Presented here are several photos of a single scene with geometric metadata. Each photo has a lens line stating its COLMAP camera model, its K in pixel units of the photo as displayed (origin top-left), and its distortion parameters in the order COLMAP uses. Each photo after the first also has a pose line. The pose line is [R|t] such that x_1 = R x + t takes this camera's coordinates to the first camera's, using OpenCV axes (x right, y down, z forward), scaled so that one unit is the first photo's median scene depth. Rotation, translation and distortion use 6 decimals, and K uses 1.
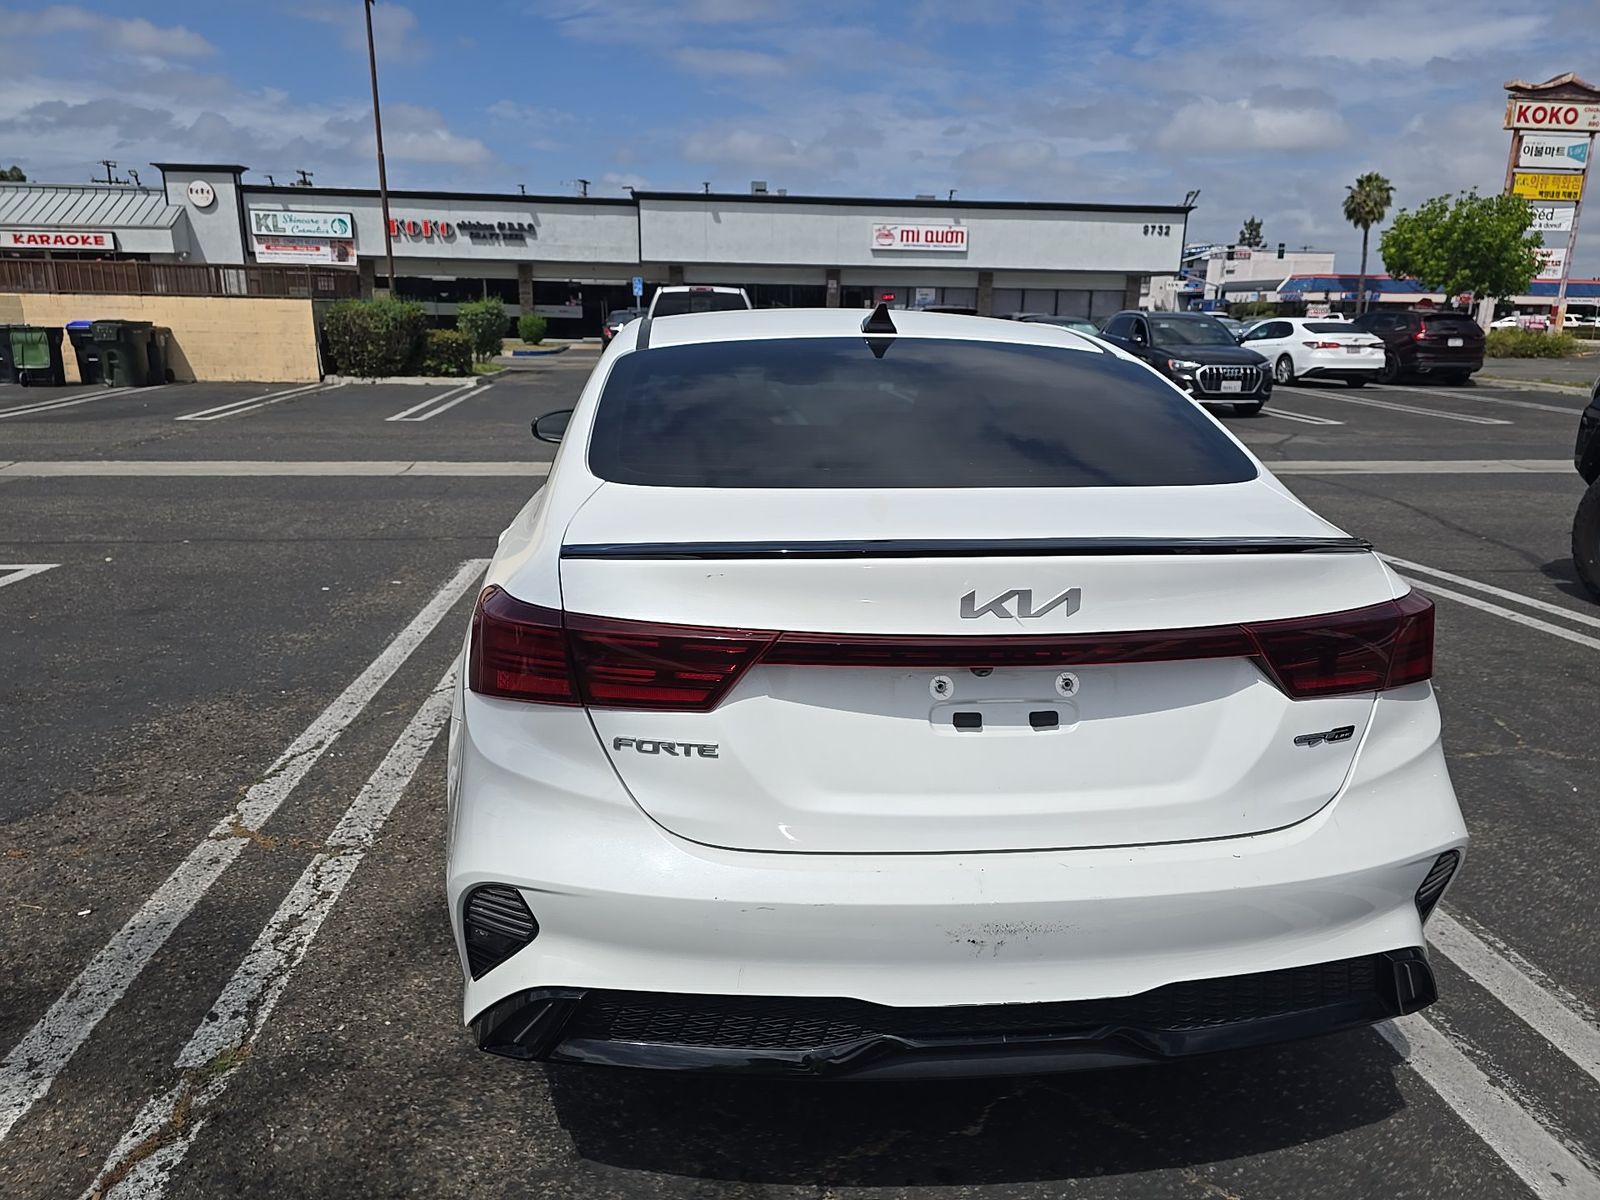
lens RADIAL K [[1069.9, 0, 804.5], [0, 1069.9, 595.7], [0, 0, 1]] dist [0.021748, -0.020967]
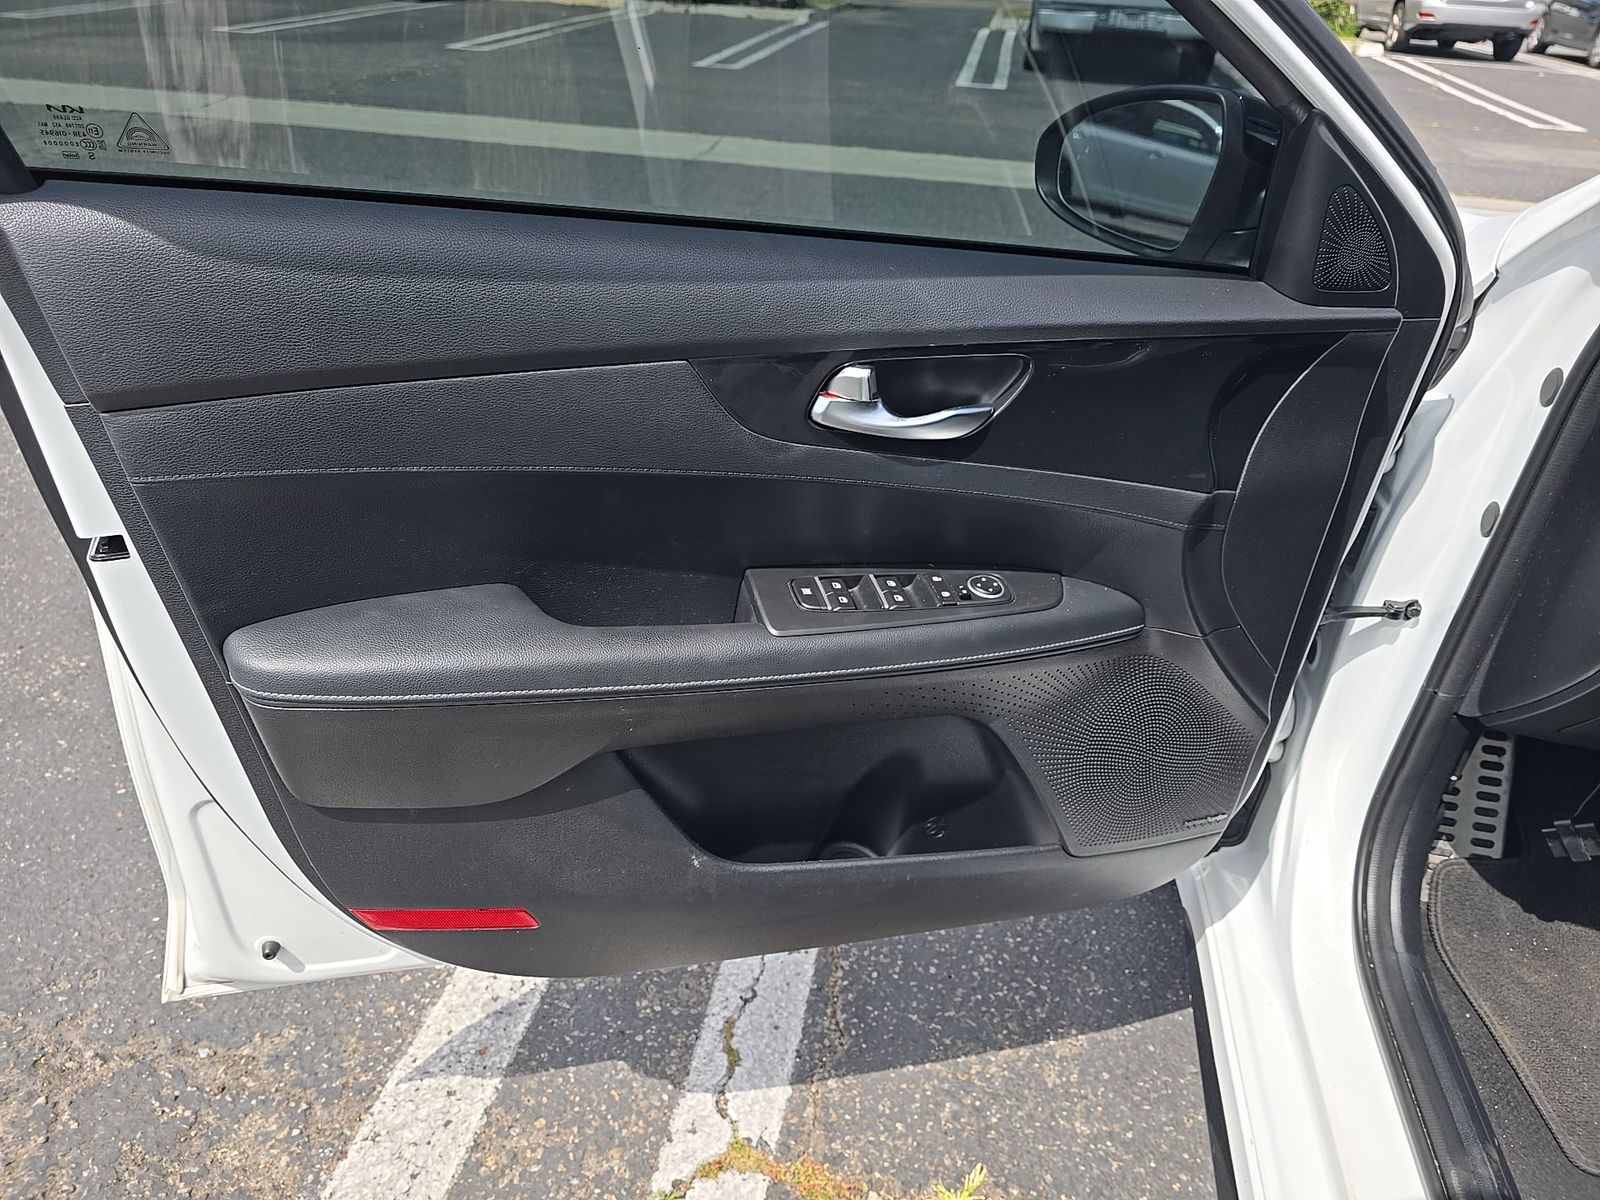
lens RADIAL K [[1069.9, 0, 797.1], [0, 1069.9, 599.6], [0, 0, 1]] dist [0.021748, -0.020967]
pose [[0.956117, 0.178847, -0.232065, -0.061175], [-0.105229, 0.948841, 0.297702, -0.031175], [0.273436, -0.260219, 0.926023, 0.175547]]
